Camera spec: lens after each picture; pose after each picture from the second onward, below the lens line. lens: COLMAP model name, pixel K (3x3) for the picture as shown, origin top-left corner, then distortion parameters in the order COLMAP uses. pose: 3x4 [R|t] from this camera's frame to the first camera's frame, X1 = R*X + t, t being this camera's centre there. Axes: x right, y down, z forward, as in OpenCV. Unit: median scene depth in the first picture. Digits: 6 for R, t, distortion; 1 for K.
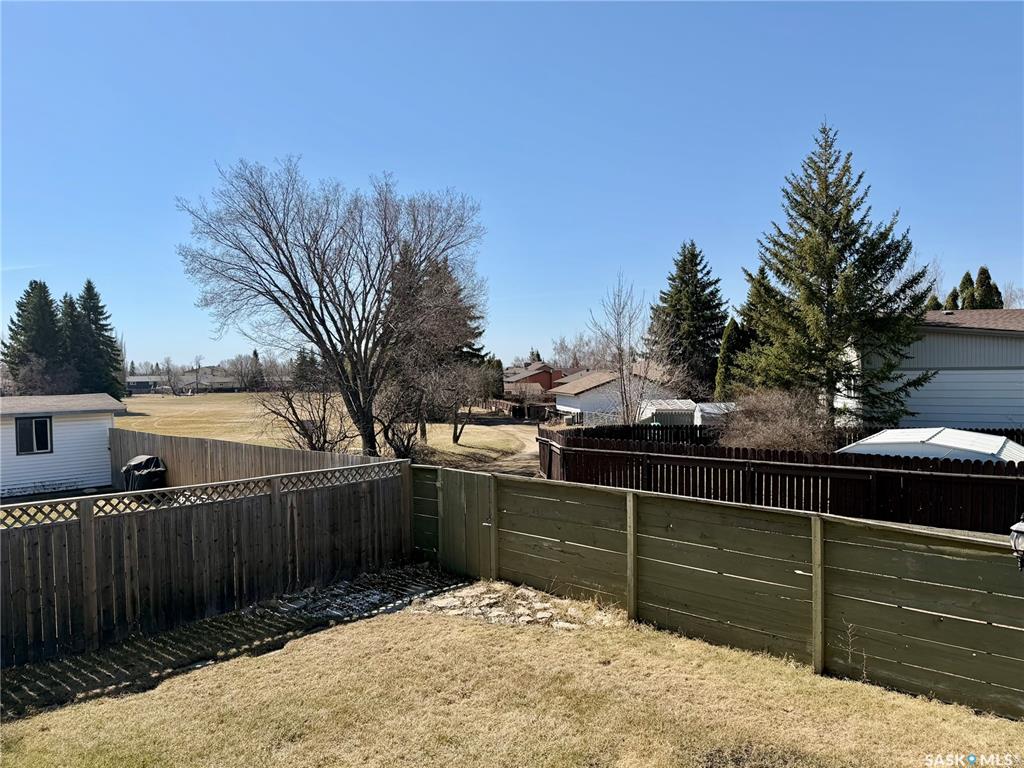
lens RADIAL K [[731.4, 0, 510.1], [0, 731.4, 378.6], [0, 0, 1]] dist [0.036417, -0.041712]
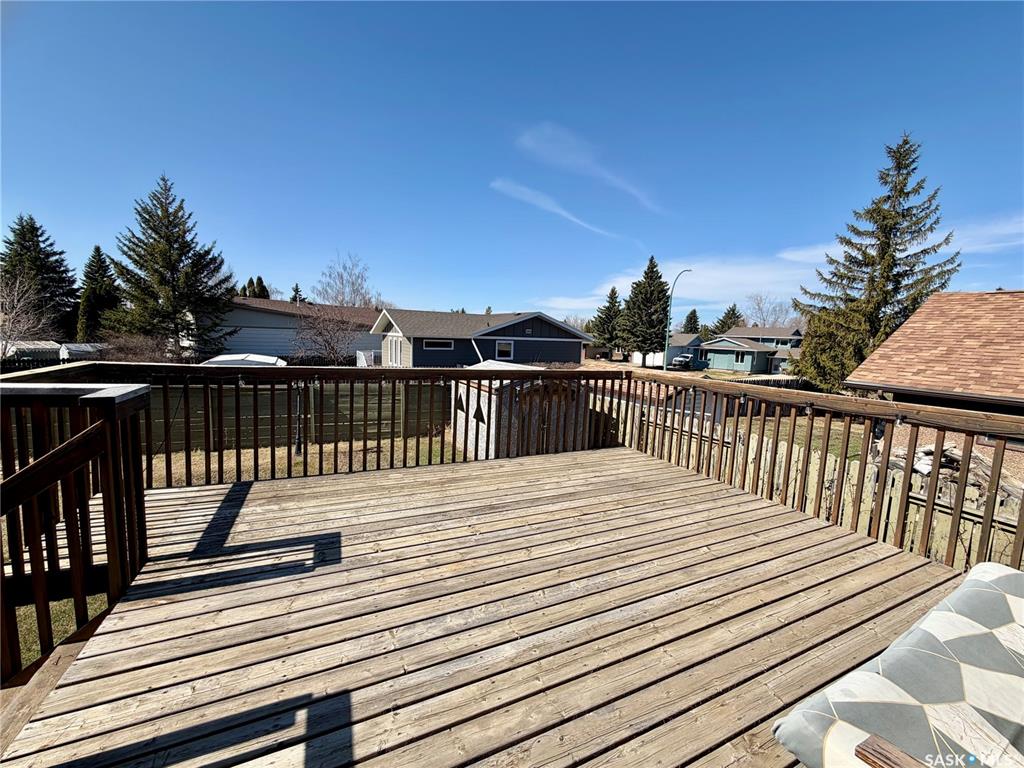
lens RADIAL K [[407.7, 0, 510.9], [0, 407.7, 388.0], [0, 0, 1]] dist [0.001633, 0.000755]
pose [[0.430958, -0.089664, 0.897906, -0.107909], [-0.031085, 0.992985, 0.114079, 0.002444], [-0.901836, -0.077075, 0.425148, -0.139579]]
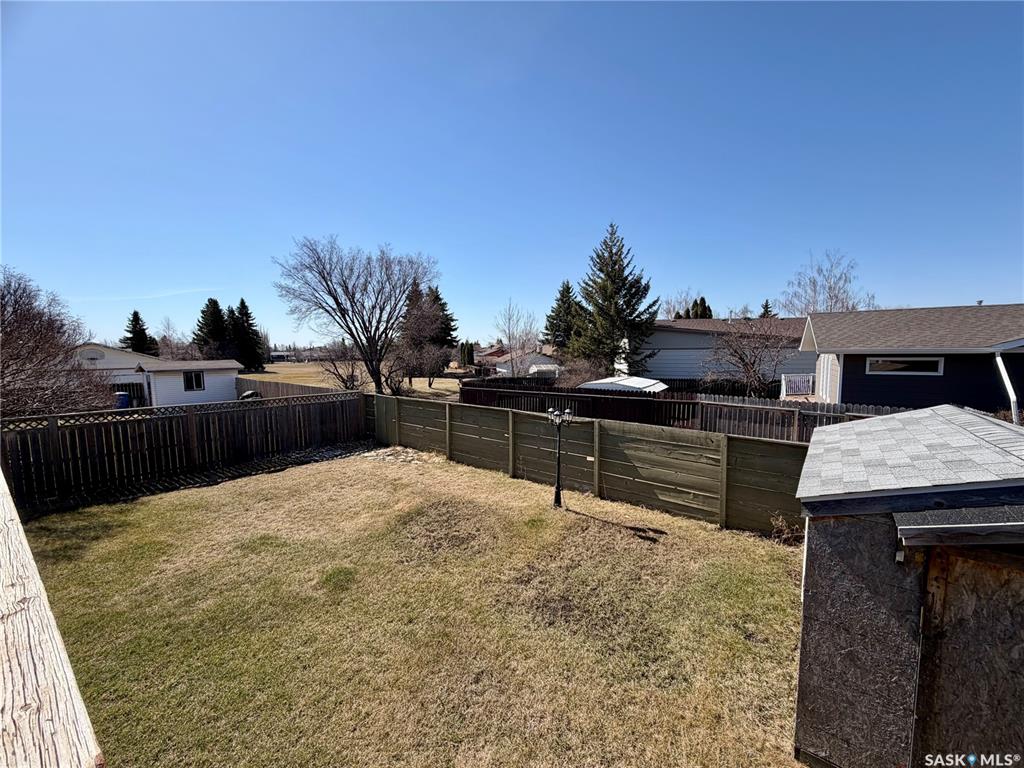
lens RADIAL K [[407.7, 0, 510.5], [0, 407.7, 381.2], [0, 0, 1]] dist [0.001633, 0.000755]
pose [[0.999161, 0.000165, 0.040956, 0.116877], [-0.002858, 0.997835, 0.065703, 0.002717], [-0.040857, -0.065765, 0.996998, -0.088643]]
